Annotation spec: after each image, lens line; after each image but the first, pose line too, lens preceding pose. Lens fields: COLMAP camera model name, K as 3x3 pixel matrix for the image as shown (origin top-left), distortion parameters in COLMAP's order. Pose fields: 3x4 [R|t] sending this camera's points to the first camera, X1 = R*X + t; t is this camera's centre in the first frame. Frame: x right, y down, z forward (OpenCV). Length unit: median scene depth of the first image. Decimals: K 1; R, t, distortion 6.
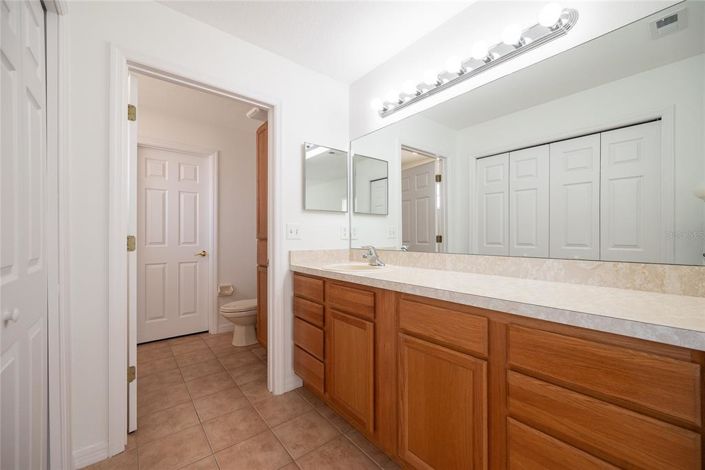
lens RADIAL K [[283.0, 0, 357.5], [0, 283.0, 236.4], [0, 0, 1]] dist [-0.001067, 0.000695]
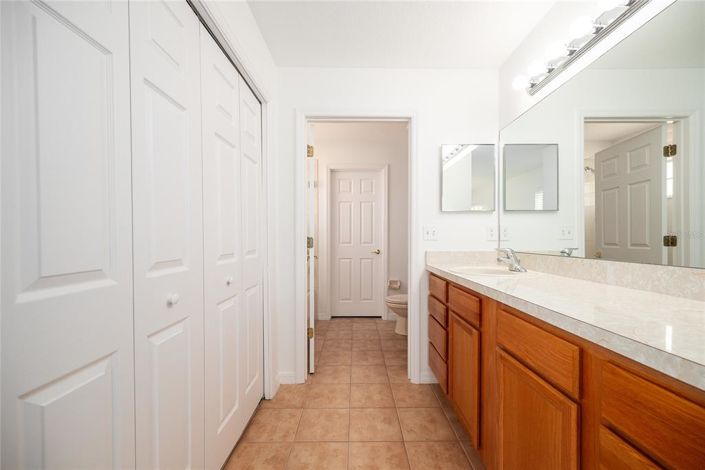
lens RADIAL K [[283.0, 0, 362.6], [0, 283.0, 240.2], [0, 0, 1]] dist [-0.001067, 0.000695]
pose [[0.780666, 0.004651, -0.624931, 0.167811], [0.001695, 0.999953, 0.009560, -0.000459], [0.624946, -0.008522, 0.780622, 0.023245]]
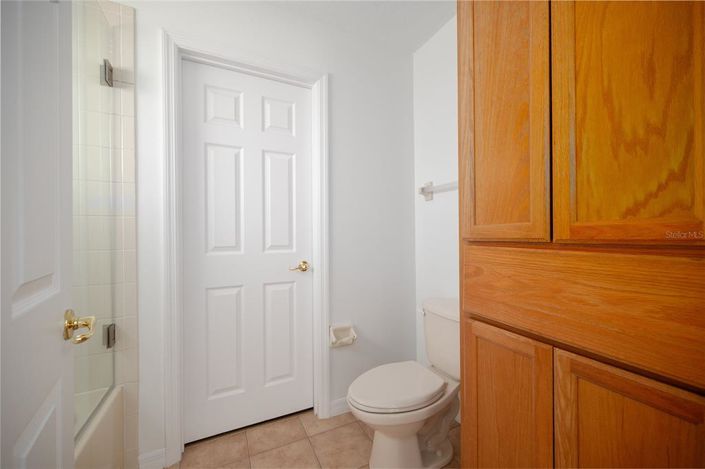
lens RADIAL K [[281.0, 0, 361.9], [0, 281.0, 233.2], [0, 0, 1]] dist [-0.002594, 0.000856]
pose [[0.976146, 0.001433, -0.217112, -0.342532], [0.002263, 0.999857, 0.016774, -0.012198], [0.217105, -0.016865, 0.976003, 0.535751]]
